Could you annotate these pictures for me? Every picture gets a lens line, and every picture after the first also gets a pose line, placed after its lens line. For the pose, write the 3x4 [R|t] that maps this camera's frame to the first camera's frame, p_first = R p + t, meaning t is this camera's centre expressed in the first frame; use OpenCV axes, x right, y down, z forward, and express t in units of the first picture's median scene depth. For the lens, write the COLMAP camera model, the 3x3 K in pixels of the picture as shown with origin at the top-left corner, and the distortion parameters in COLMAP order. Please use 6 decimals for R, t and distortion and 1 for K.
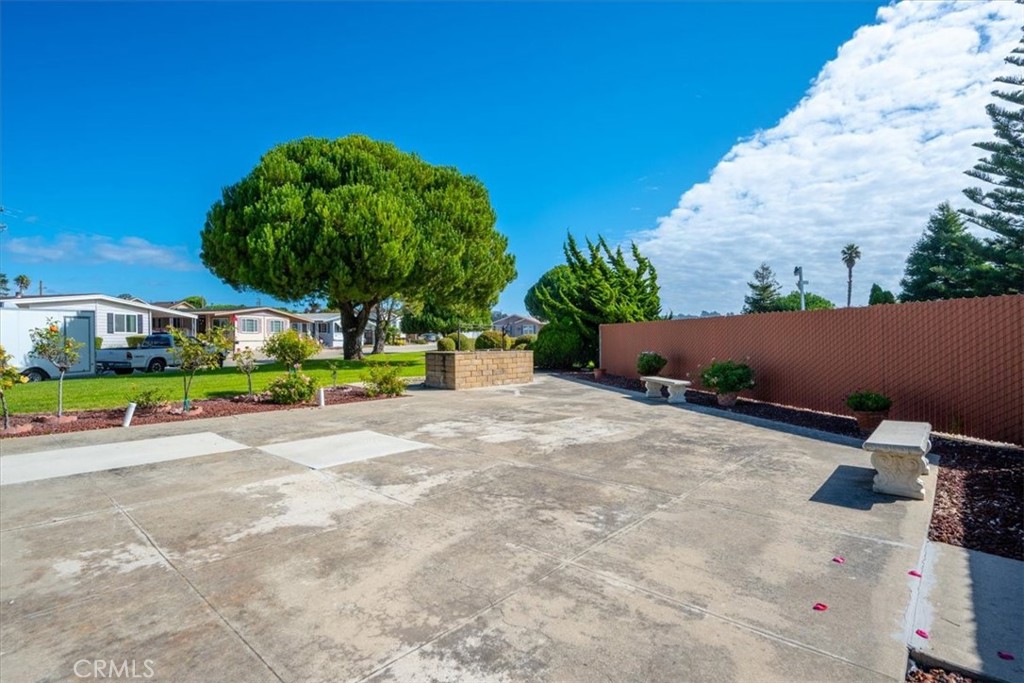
lens RADIAL K [[396.6, 0, 511.3], [0, 396.6, 337.2], [0, 0, 1]] dist [0.001982, 0.000814]
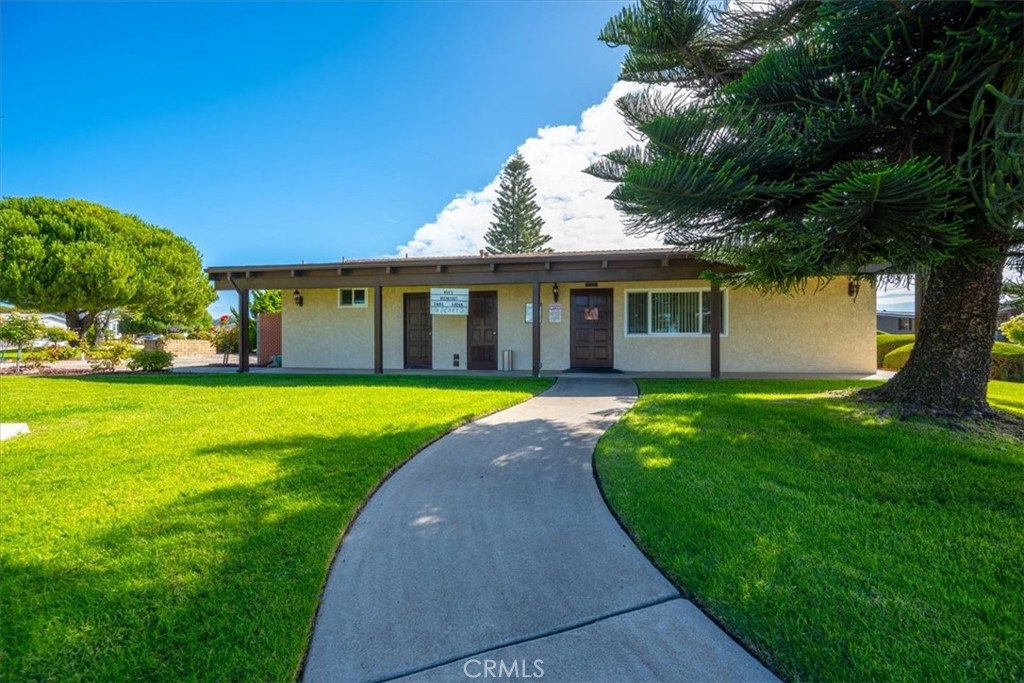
lens RADIAL K [[396.6, 0, 513.6], [0, 396.6, 343.6], [0, 0, 1]] dist [0.001982, 0.000814]
pose [[0.860229, 0.003956, 0.509893, 0.279400], [-0.001231, 0.999983, -0.005682, 0.050933], [-0.509907, 0.004261, 0.860219, -1.290242]]
